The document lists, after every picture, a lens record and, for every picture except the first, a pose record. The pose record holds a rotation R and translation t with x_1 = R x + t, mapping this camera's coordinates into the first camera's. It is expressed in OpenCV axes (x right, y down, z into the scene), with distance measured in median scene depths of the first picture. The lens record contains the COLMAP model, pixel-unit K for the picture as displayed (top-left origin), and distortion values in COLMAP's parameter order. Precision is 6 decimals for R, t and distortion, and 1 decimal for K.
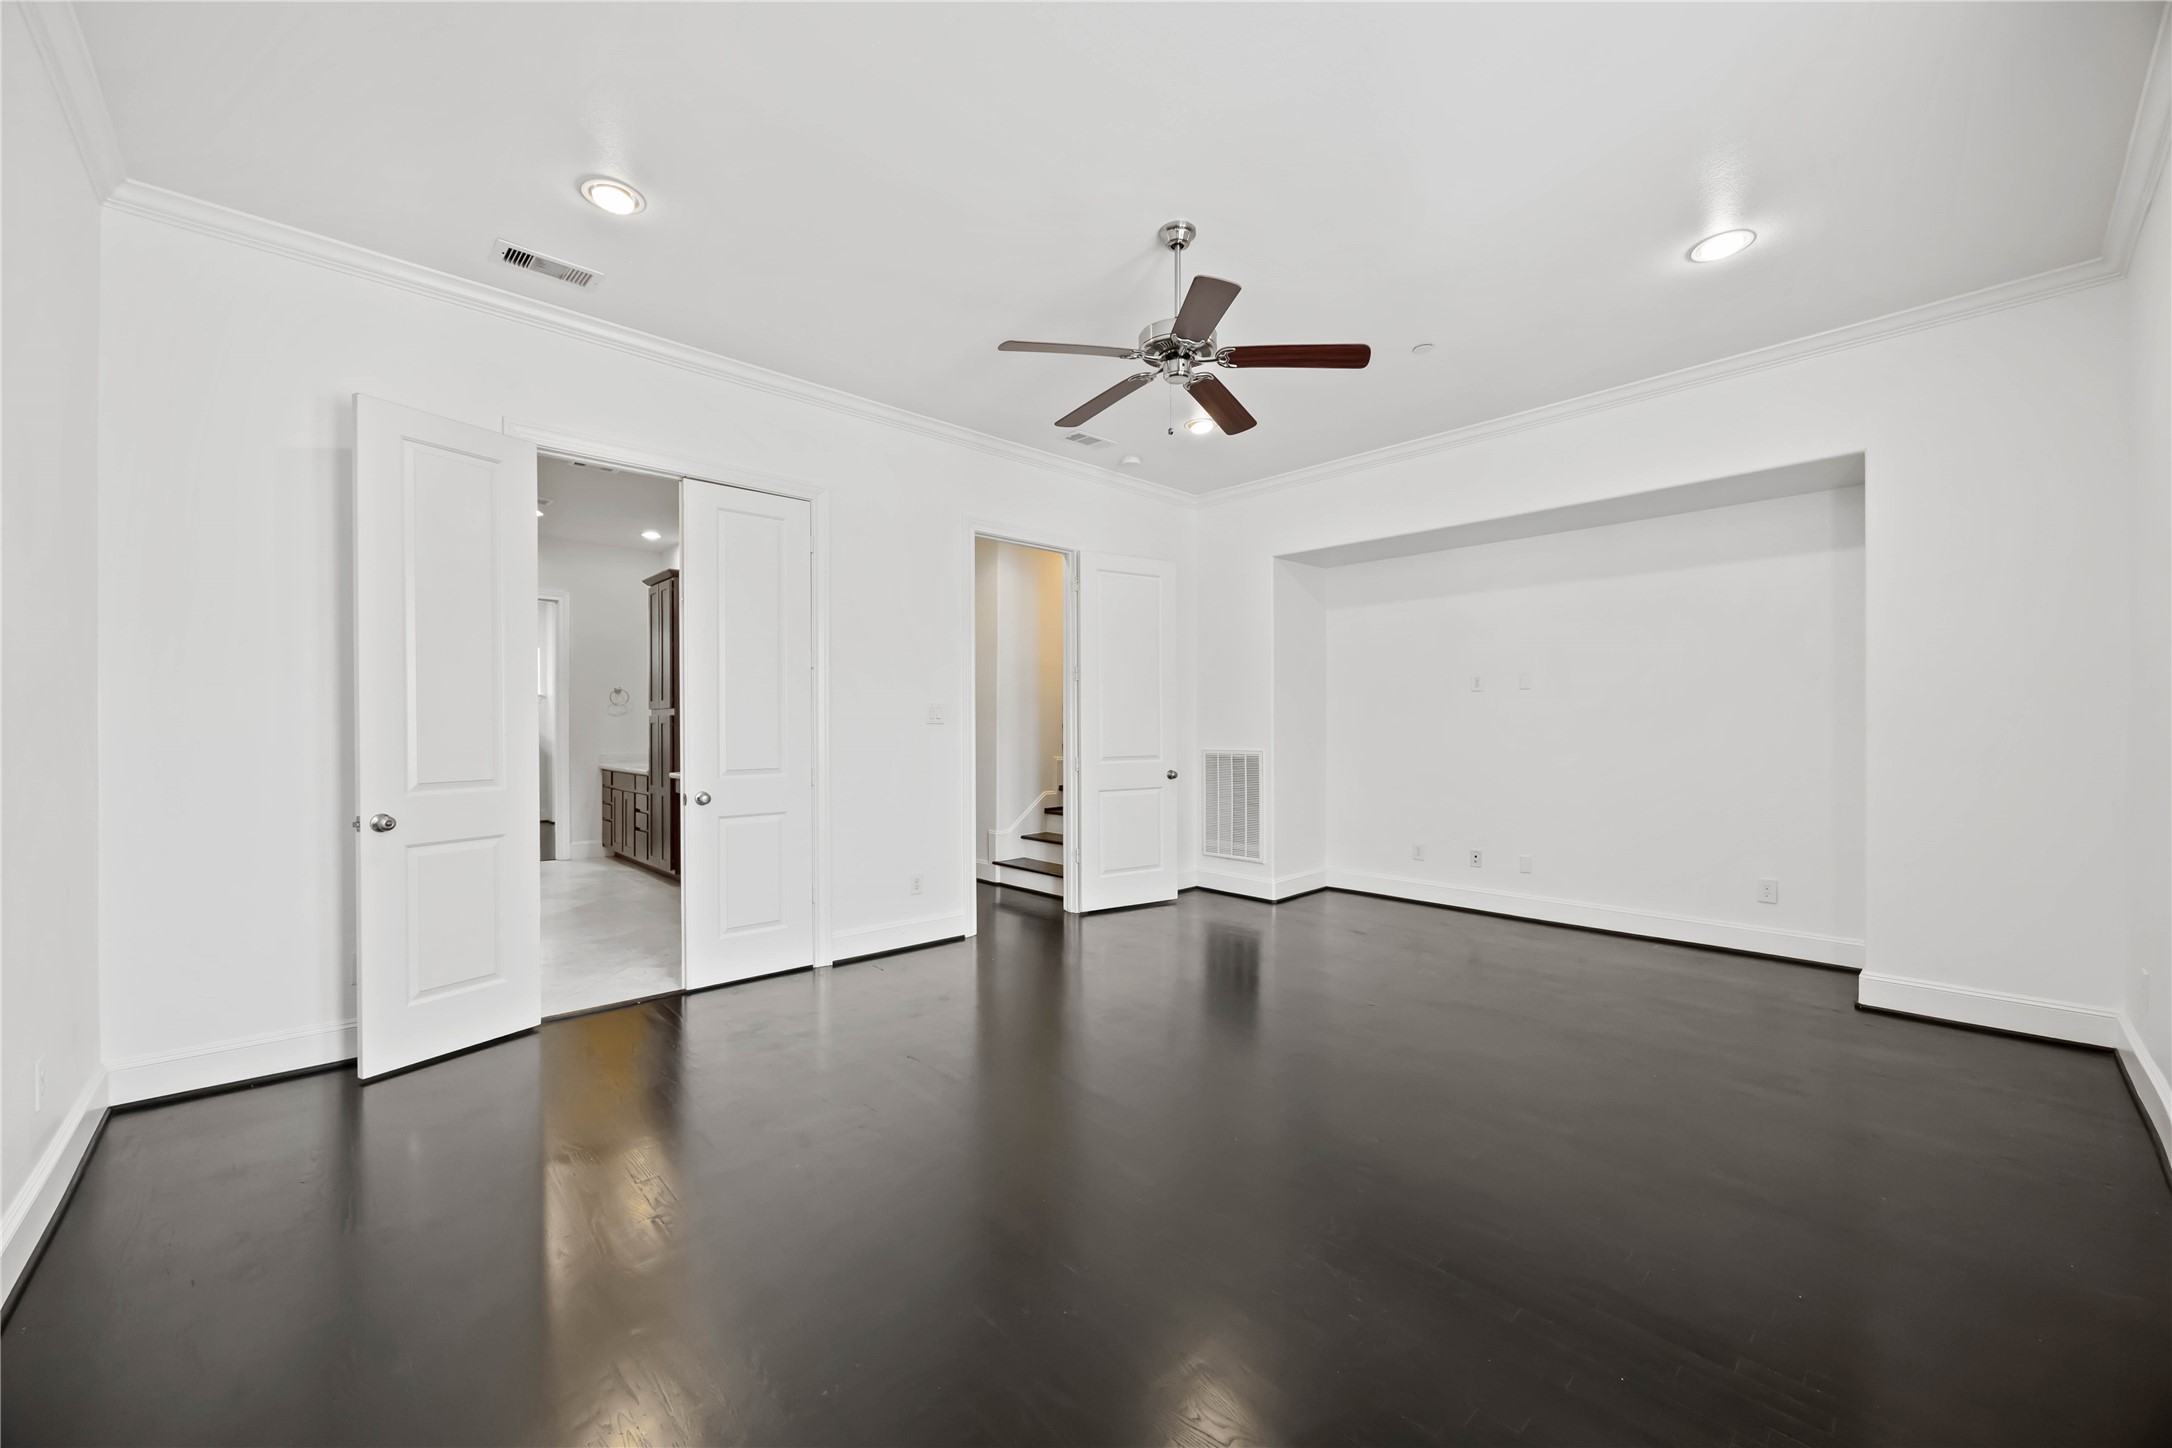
lens RADIAL K [[831.0, 0, 1087.6], [0, 831.0, 724.8], [0, 0, 1]] dist [-0.005343, 0.000328]
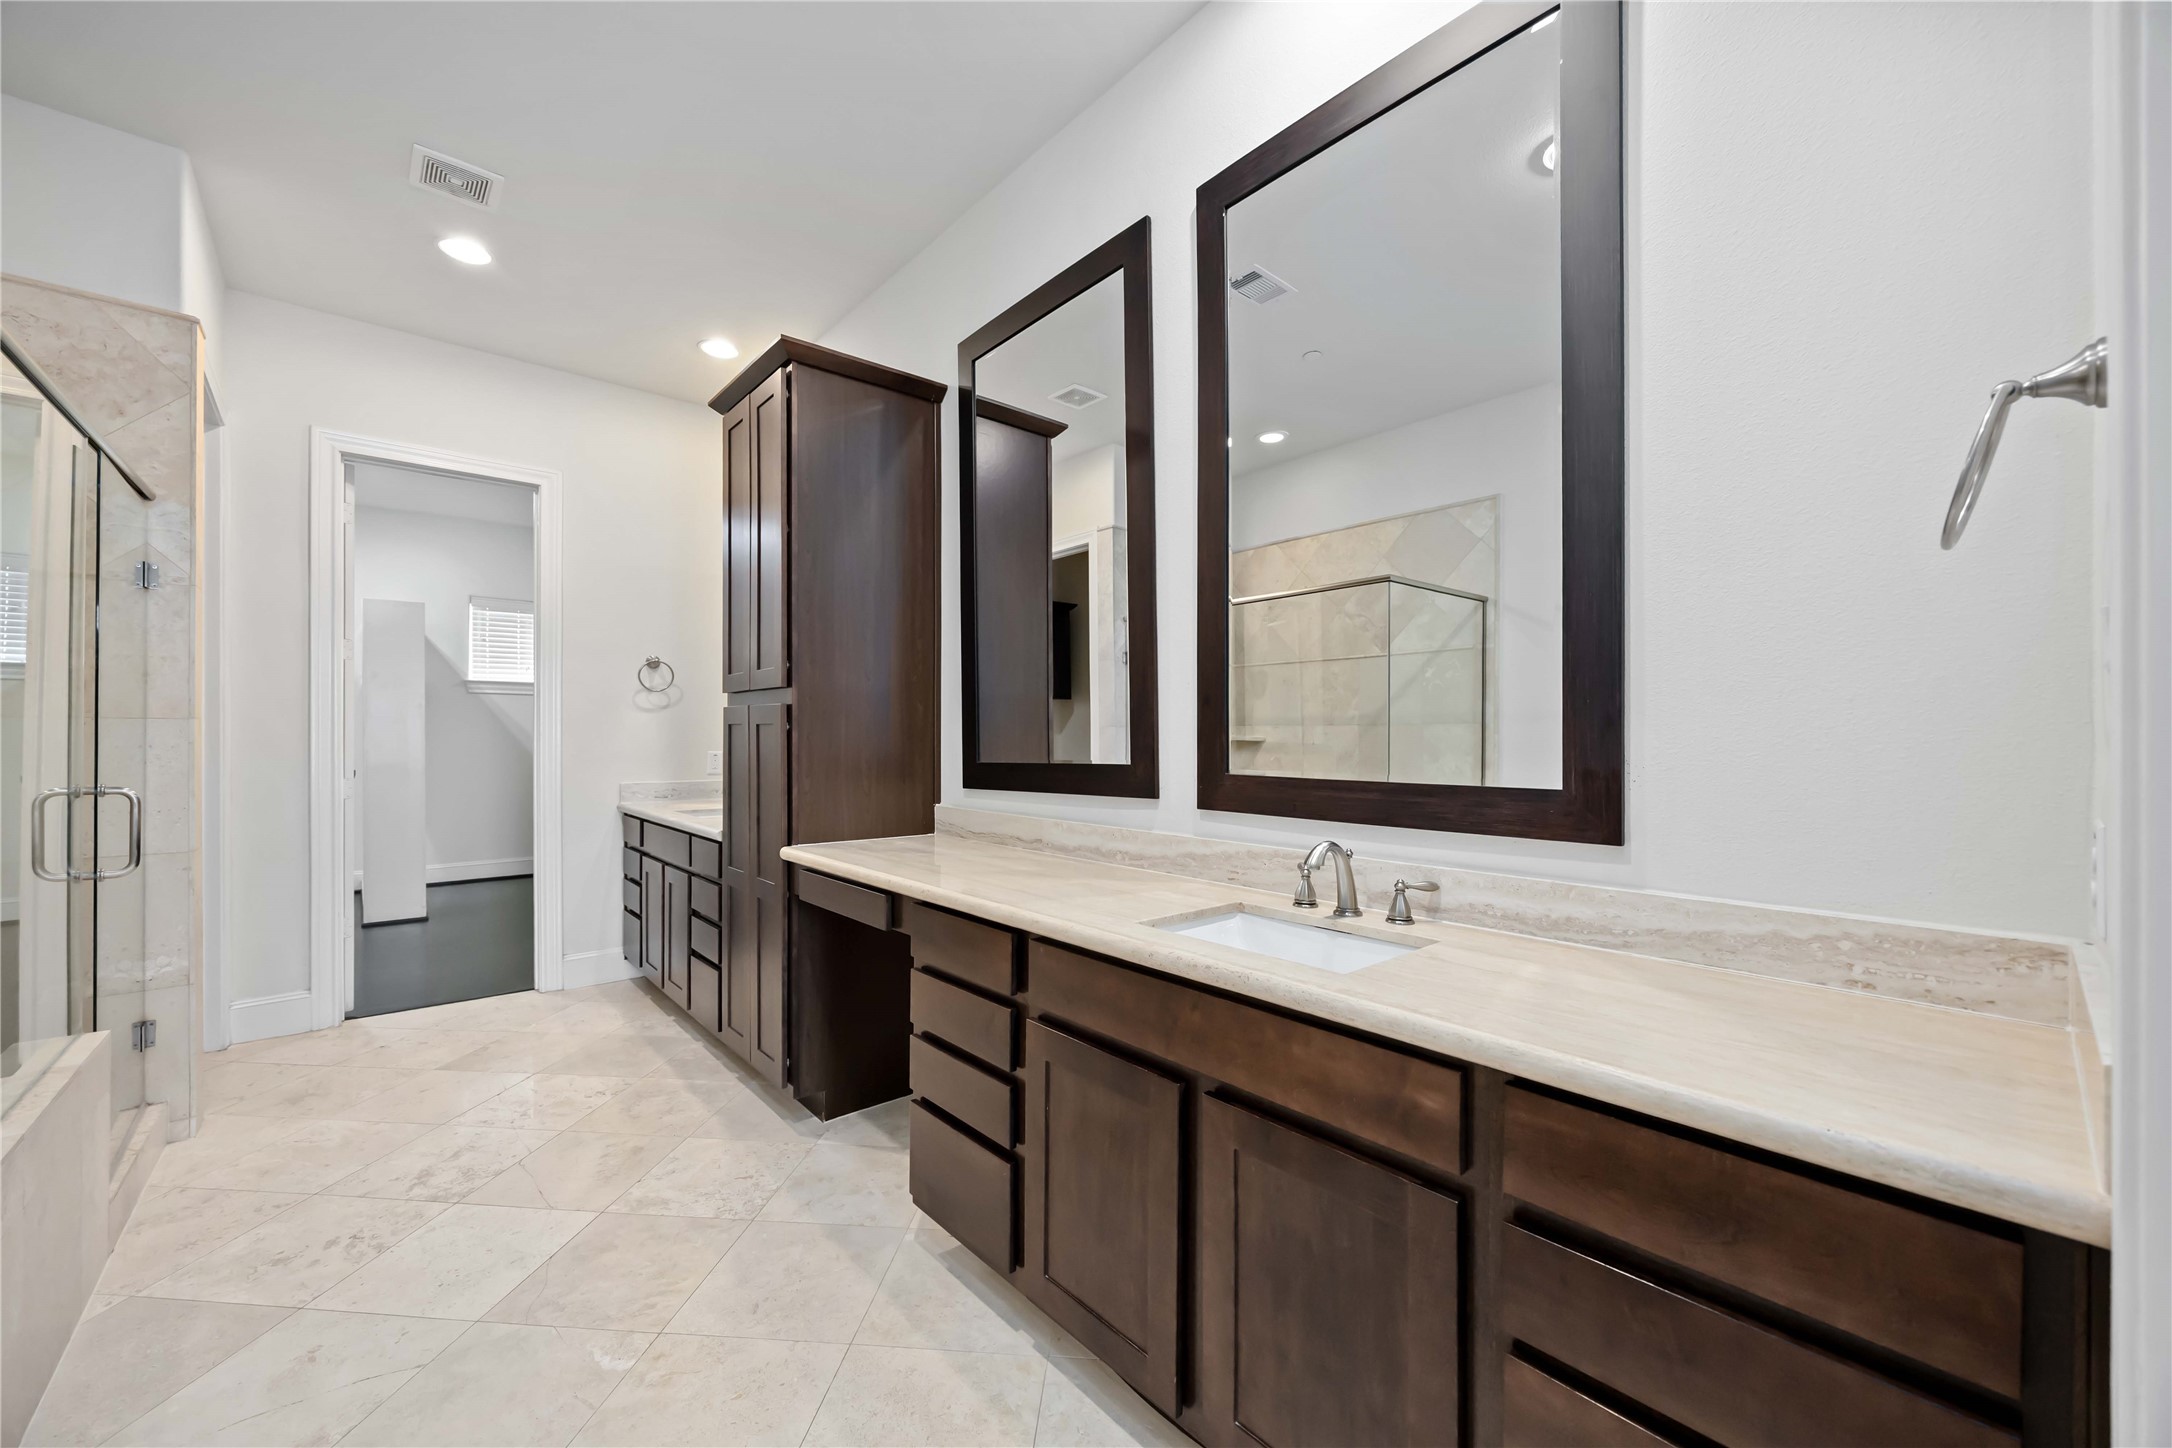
lens RADIAL K [[831.0, 0, 1086.7], [0, 831.0, 726.6], [0, 0, 1]] dist [-0.005343, 0.000328]
pose [[0.999556, 0.000344, -0.029805, -0.291483], [-0.000433, 0.999995, -0.002986, 0.000173], [0.029804, 0.002998, 0.999551, 0.509604]]
